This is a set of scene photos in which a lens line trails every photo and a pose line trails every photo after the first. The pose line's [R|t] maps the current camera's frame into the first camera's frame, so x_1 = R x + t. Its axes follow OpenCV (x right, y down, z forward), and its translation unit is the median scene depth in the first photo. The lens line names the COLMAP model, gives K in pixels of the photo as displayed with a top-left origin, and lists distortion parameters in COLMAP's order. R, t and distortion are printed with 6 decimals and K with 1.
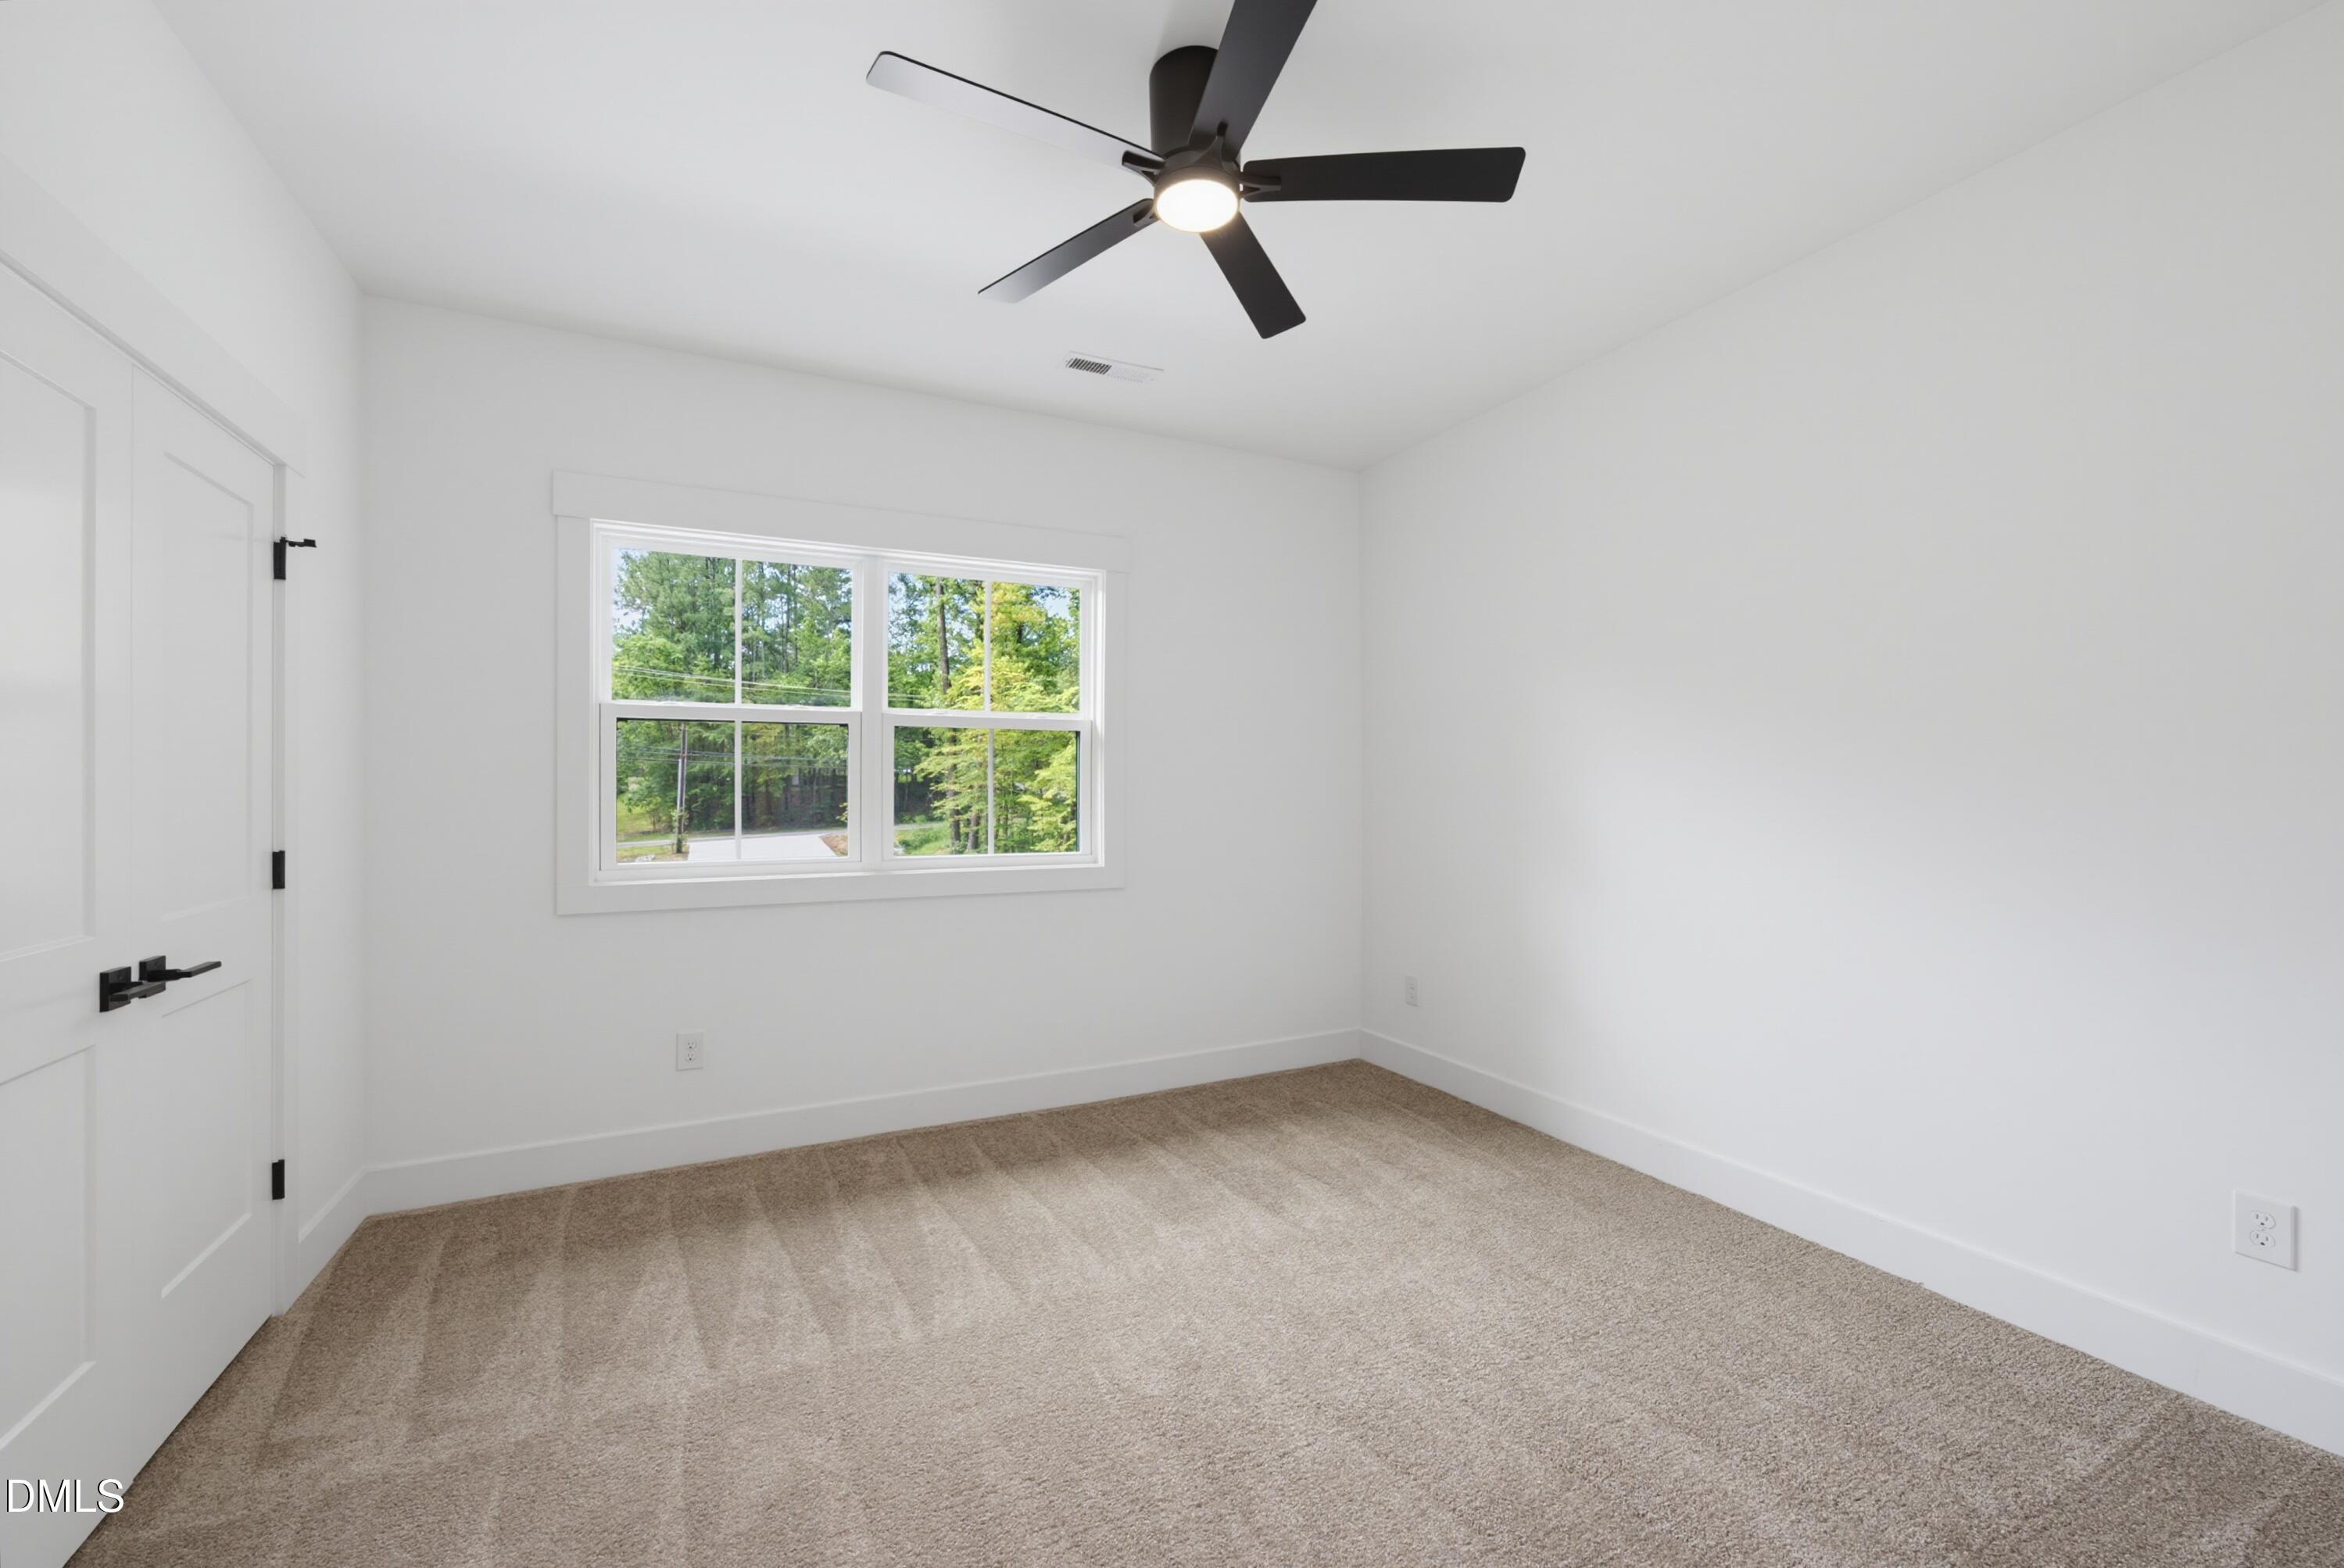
lens RADIAL K [[945.4, 0, 1162.1], [0, 945.4, 783.3], [0, 0, 1]] dist [-0.067207, 0.040049]
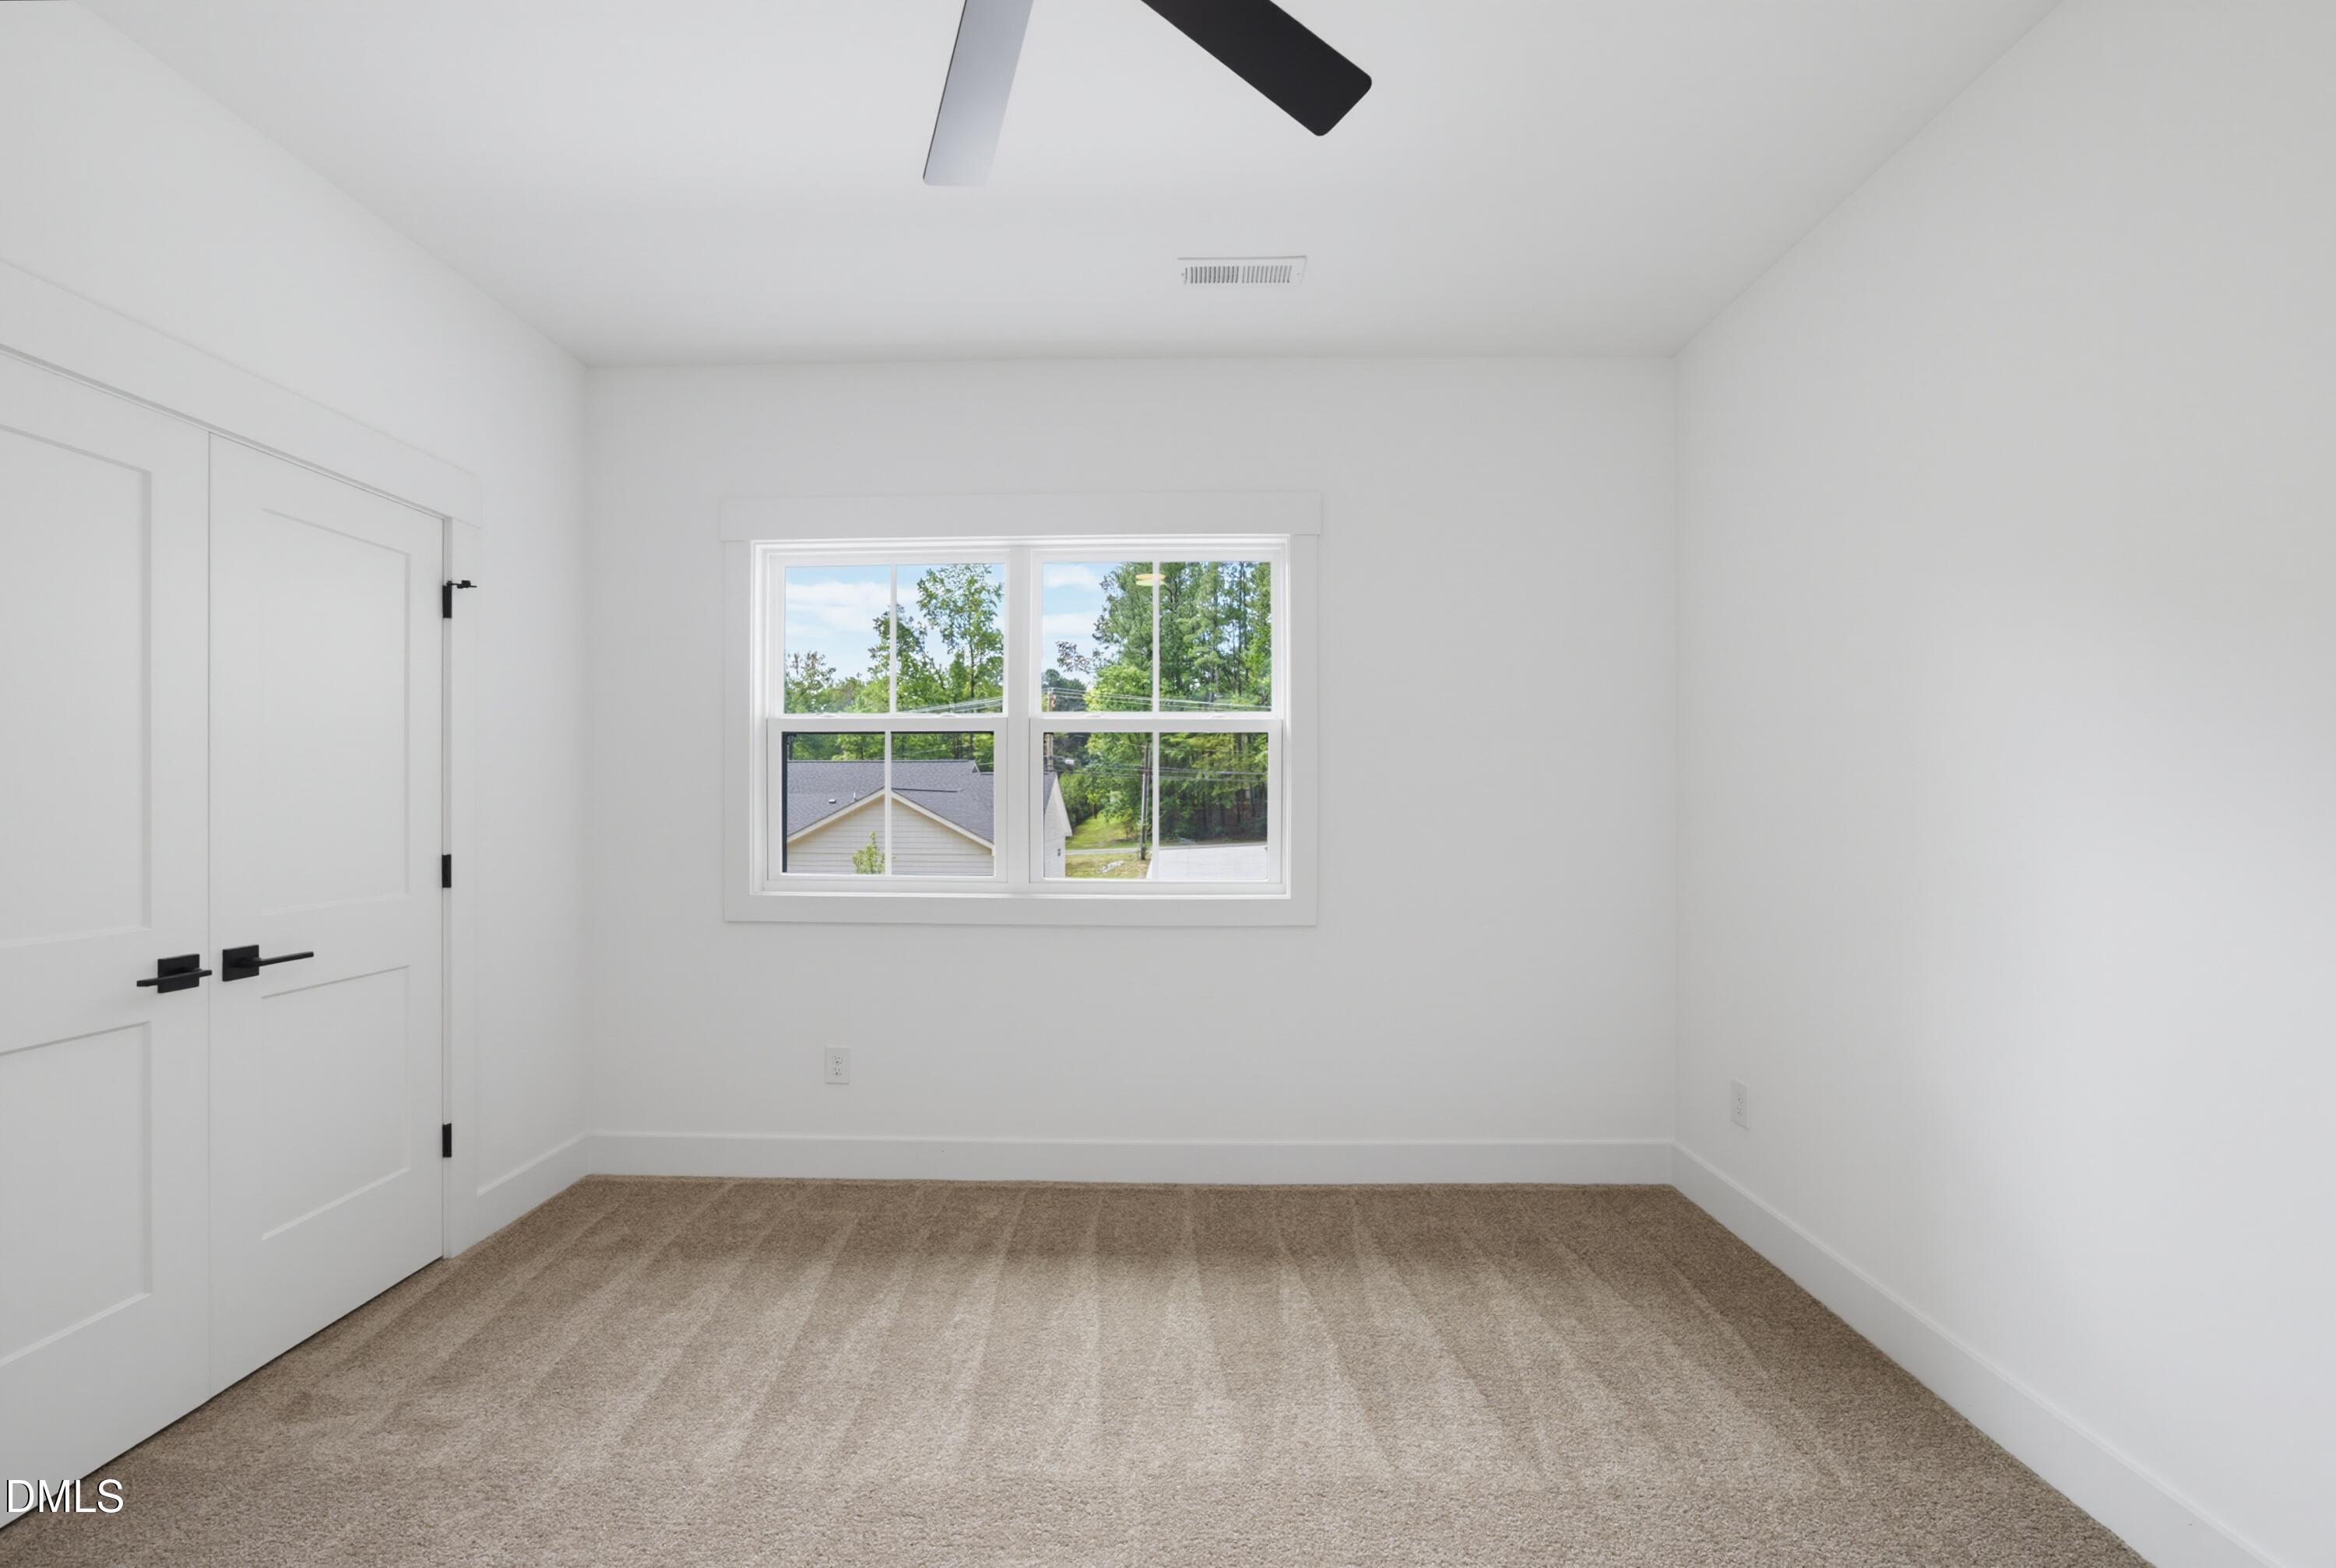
lens RADIAL K [[930.4, 0, 1172.5], [0, 930.4, 799.6], [0, 0, 1]] dist [-0.055397, 0.037904]
pose [[0.885814, 0.002451, -0.464034, 0.254948], [-0.000962, 0.999994, 0.003445, 0.000107], [0.464039, -0.002605, 0.885811, 0.284025]]
